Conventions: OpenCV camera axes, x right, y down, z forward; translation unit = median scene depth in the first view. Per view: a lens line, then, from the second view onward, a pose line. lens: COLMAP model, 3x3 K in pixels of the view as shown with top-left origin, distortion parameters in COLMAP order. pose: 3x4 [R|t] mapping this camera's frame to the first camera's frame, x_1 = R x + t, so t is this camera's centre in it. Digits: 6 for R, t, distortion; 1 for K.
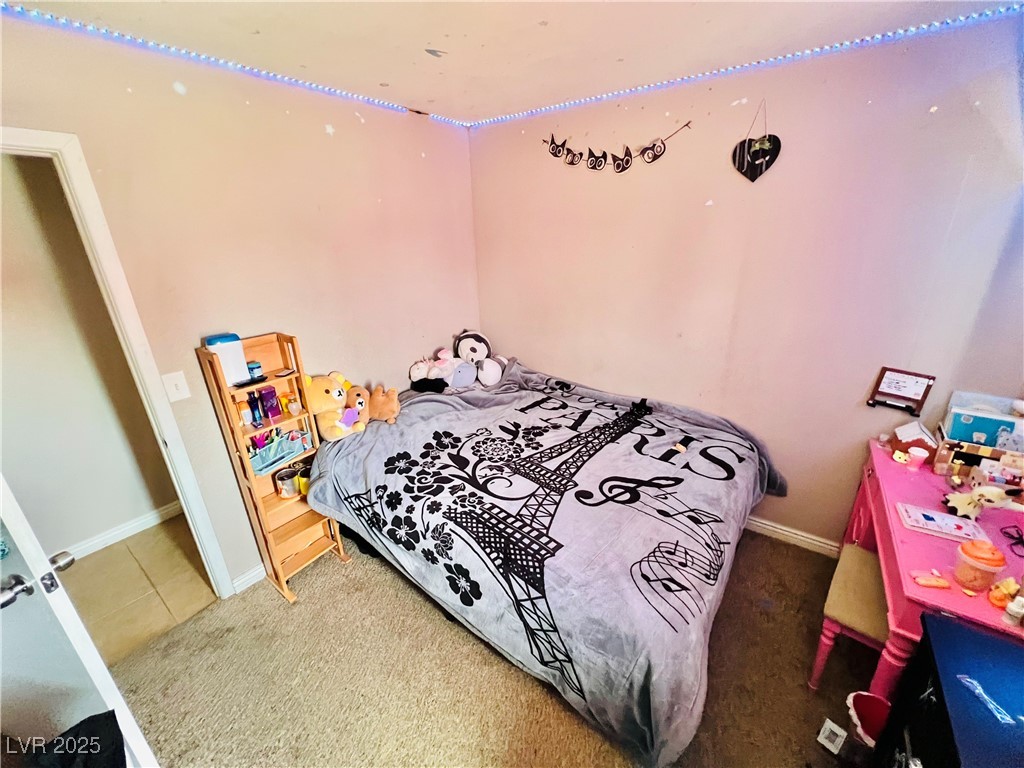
lens RADIAL K [[408.6, 0, 511.8], [0, 408.6, 382.2], [0, 0, 1]] dist [-0.002853, -0.000068]
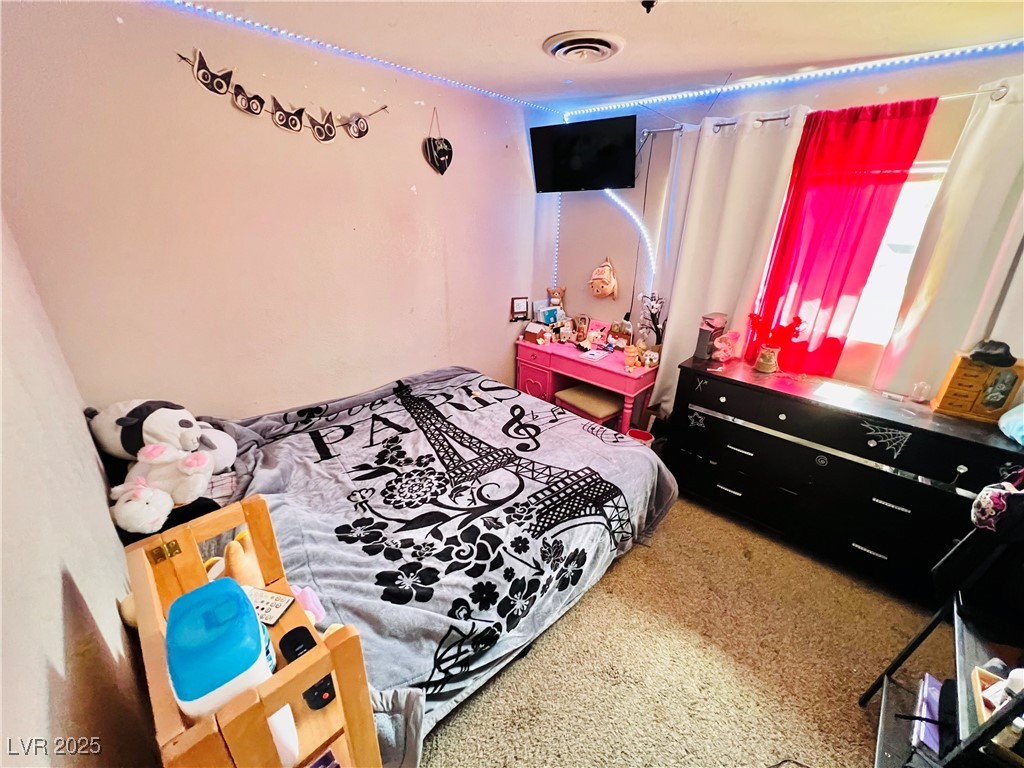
lens RADIAL K [[408.6, 0, 508.3], [0, 408.6, 383.2], [0, 0, 1]] dist [-0.002853, -0.000068]
pose [[0.141909, -0.359210, 0.922404, -0.717933], [0.322149, 0.897867, 0.300093, -0.212209], [-0.935993, 0.254565, 0.243135, 0.623977]]
